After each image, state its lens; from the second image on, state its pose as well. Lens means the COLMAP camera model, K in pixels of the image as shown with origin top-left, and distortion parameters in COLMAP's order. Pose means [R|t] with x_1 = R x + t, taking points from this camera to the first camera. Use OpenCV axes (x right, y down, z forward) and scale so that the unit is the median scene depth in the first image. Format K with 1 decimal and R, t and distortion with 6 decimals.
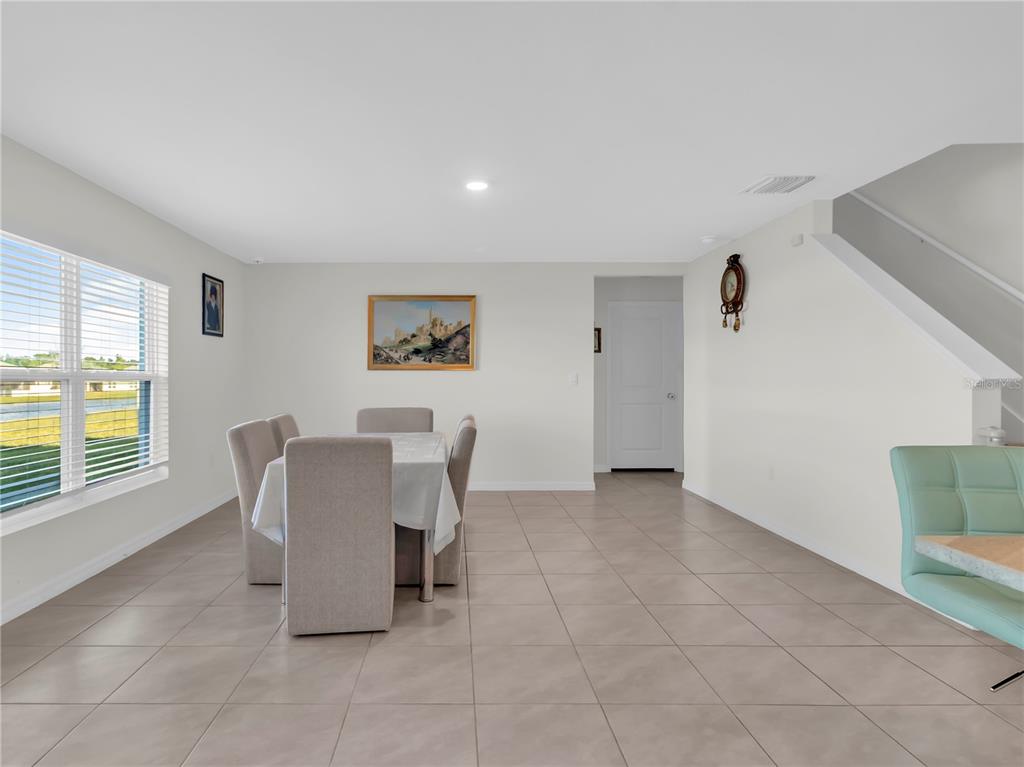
lens RADIAL K [[555.6, 0, 481.1], [0, 555.6, 365.9], [0, 0, 1]] dist [-0.001298, 0.003628]
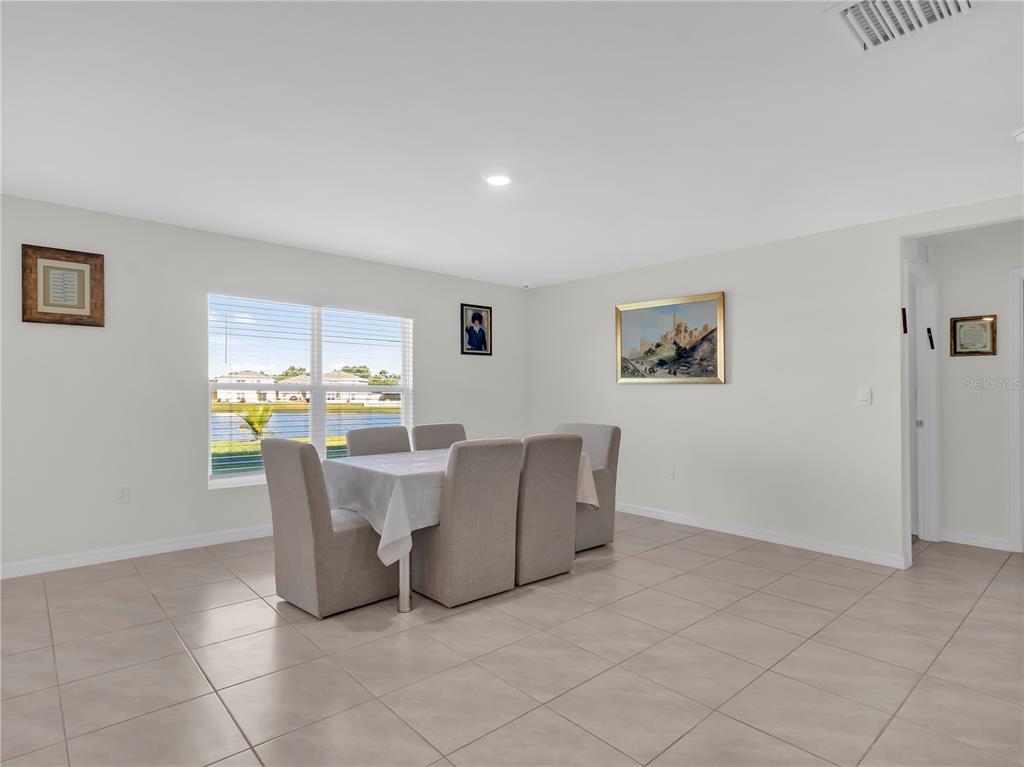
lens RADIAL K [[555.6, 0, 521.3], [0, 555.6, 388.8], [0, 0, 1]] dist [-0.001298, 0.003628]
pose [[0.664111, 0.006210, -0.747609, 0.399257], [0.007174, 0.999867, 0.014678, 0.000768], [0.747600, -0.015111, 0.663977, 0.243257]]
